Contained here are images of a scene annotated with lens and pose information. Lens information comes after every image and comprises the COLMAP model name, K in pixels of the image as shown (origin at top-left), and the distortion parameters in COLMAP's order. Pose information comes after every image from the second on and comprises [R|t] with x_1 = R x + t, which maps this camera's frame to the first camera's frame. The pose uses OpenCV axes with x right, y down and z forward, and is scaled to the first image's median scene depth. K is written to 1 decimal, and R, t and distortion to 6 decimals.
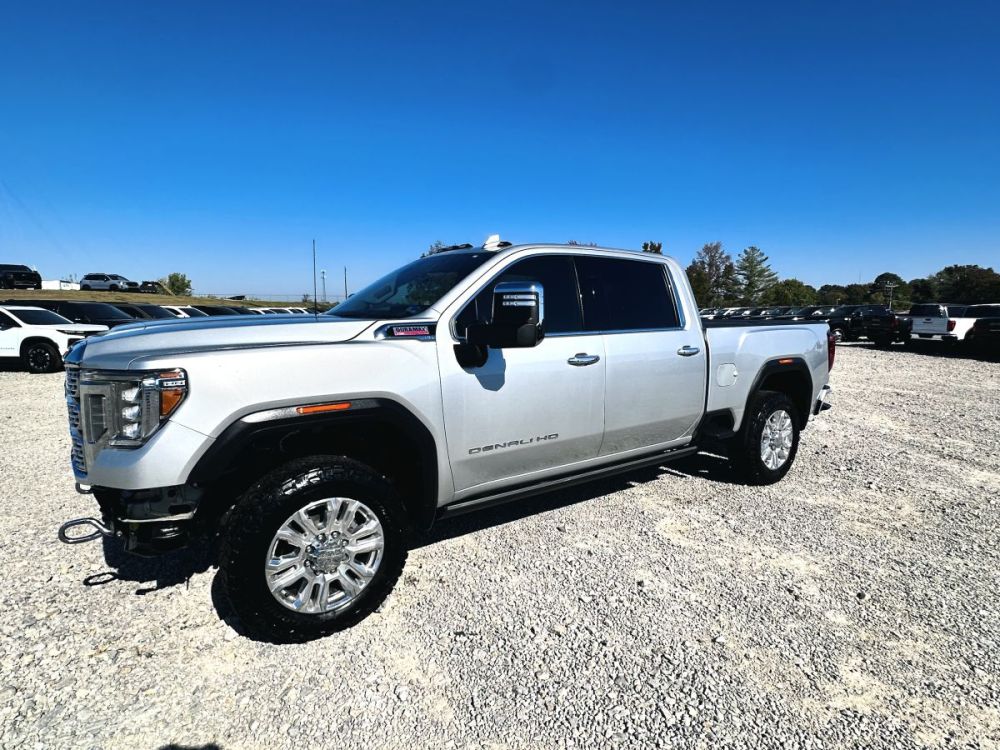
lens RADIAL K [[518.5, 0, 497.2], [0, 518.5, 372.7], [0, 0, 1]] dist [-0.003155, 0.000327]
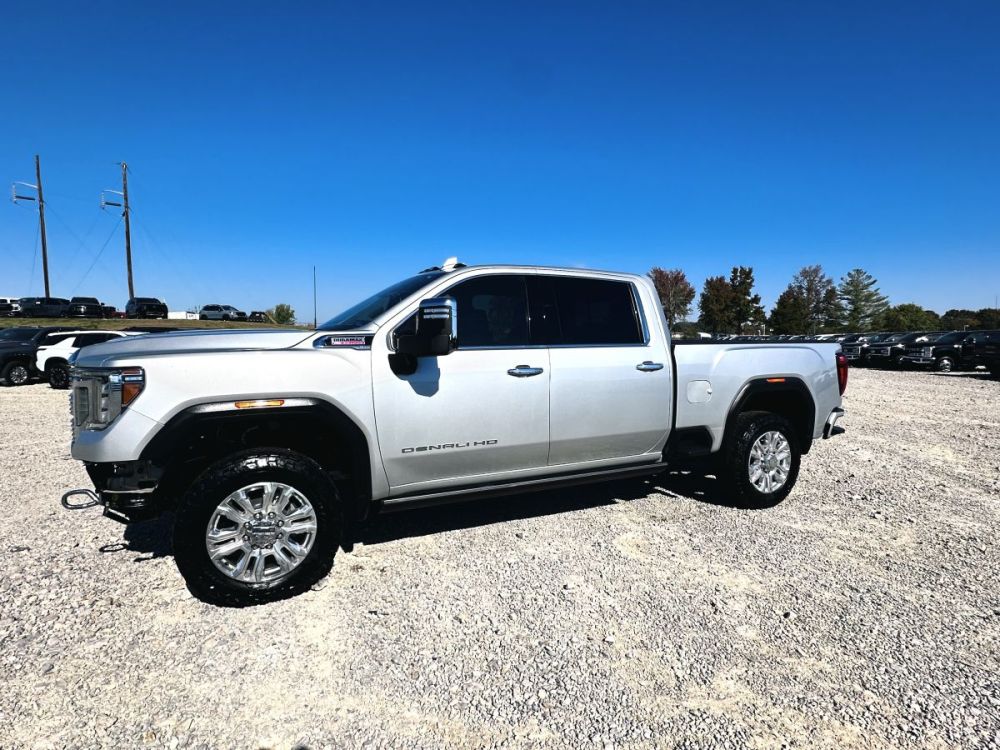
lens RADIAL K [[518.5, 0, 497.2], [0, 518.5, 372.7], [0, 0, 1]] dist [-0.003155, 0.000327]
pose [[0.986863, 0.010987, -0.161184, 0.289857], [-0.019598, 0.998459, -0.051927, 0.035414], [0.160365, 0.054404, 0.985557, -0.061044]]
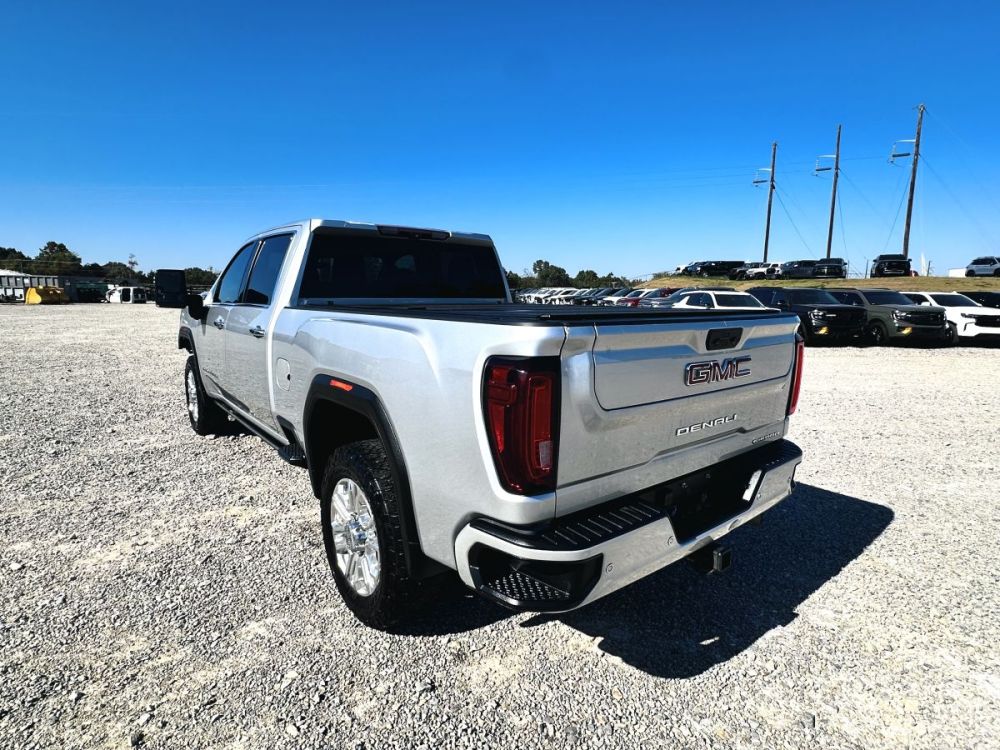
lens RADIAL K [[539.2, 0, 500.0], [0, 539.2, 375.0], [0, 0, 1]] dist [-0.041225, 0.032151]
pose [[0.066938, 0.148610, -0.986628, 1.570875], [-0.127073, 0.982063, 0.139301, -0.179262], [0.989632, 0.116049, 0.084621, 1.624135]]
